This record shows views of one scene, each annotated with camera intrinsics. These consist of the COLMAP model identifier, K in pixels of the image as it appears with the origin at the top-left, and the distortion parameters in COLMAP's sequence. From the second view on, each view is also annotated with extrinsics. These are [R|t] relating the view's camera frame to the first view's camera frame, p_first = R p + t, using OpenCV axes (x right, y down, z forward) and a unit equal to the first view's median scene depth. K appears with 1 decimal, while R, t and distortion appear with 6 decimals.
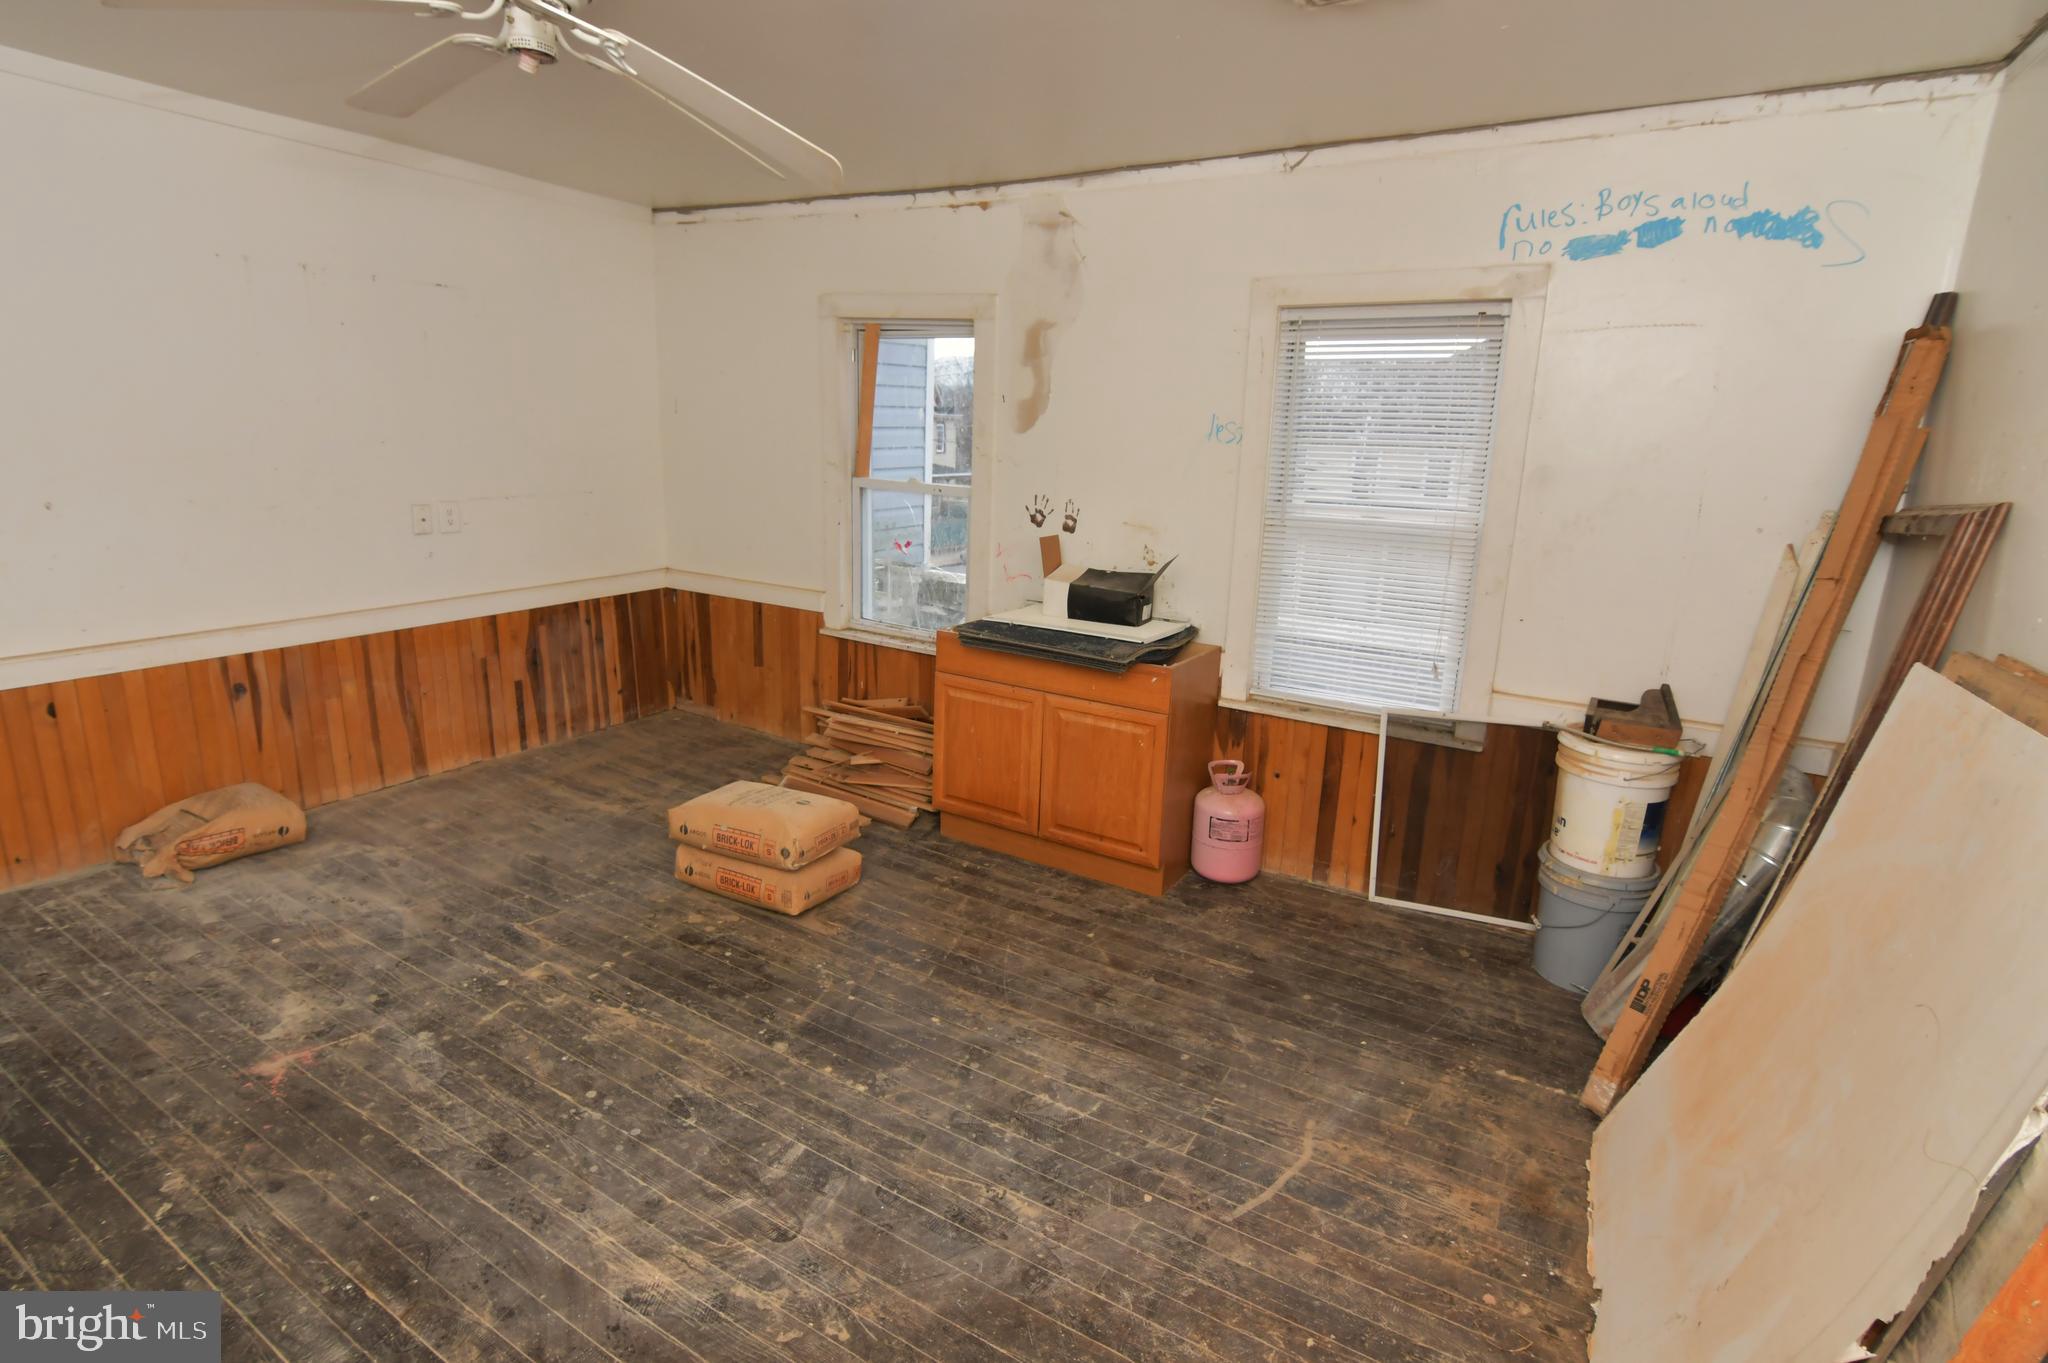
lens RADIAL K [[992.4, 0, 1020.5], [0, 992.4, 671.9], [0, 0, 1]] dist [-0.026367, 0.006337]
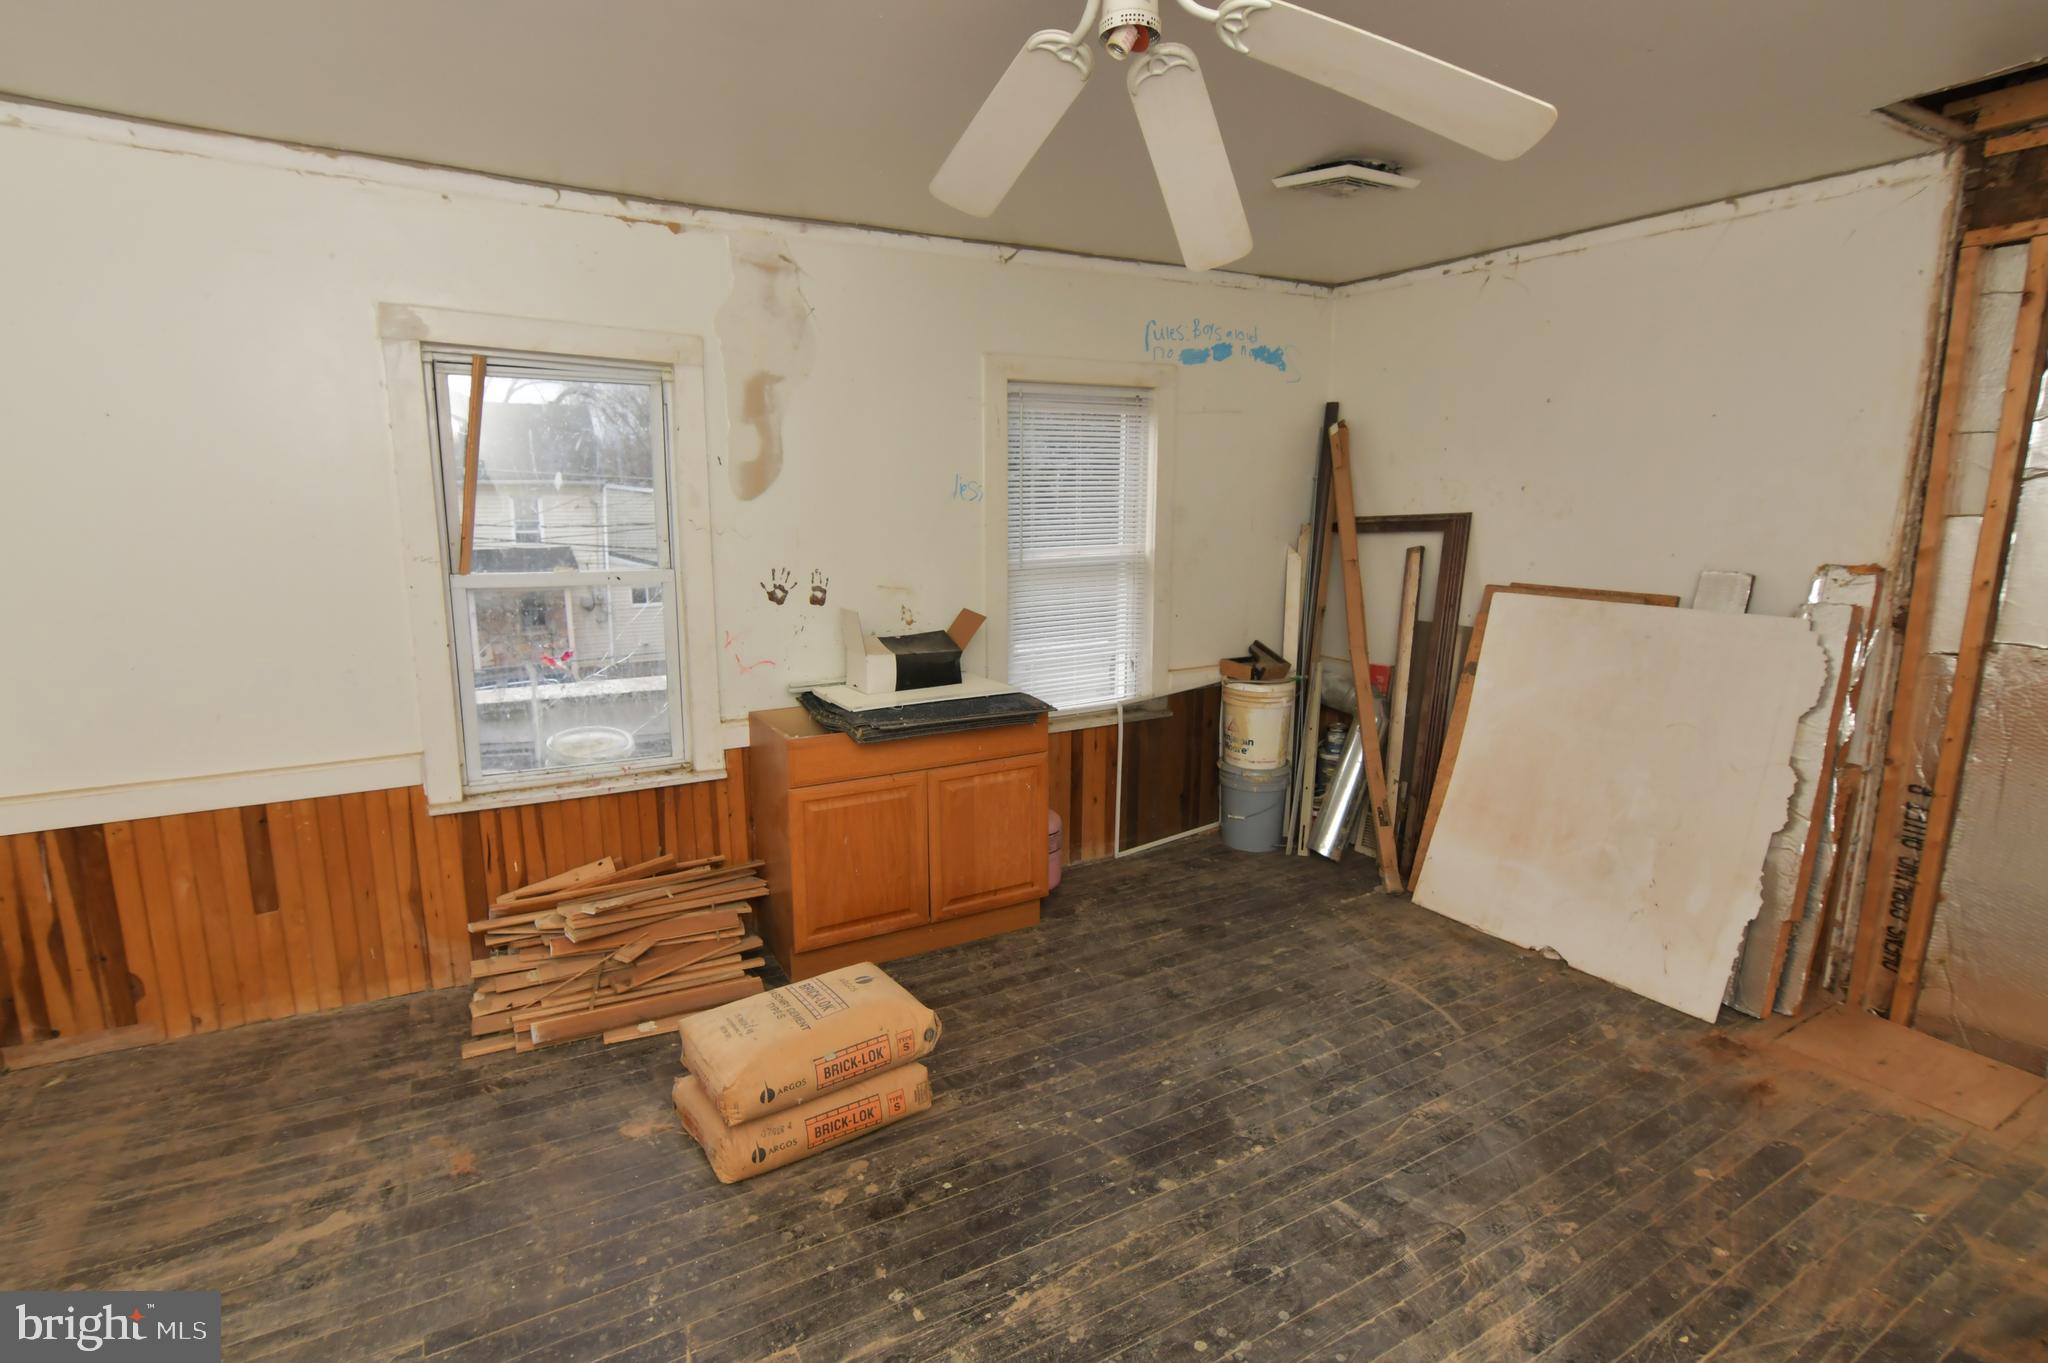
lens RADIAL K [[992.4, 0, 1020.5], [0, 992.4, 671.9], [0, 0, 1]] dist [-0.026367, 0.006337]
pose [[0.487398, -0.192765, 0.851637, -0.770579], [0.221734, 0.970680, 0.092810, -0.147816], [-0.844558, 0.143602, 0.515850, 0.453164]]
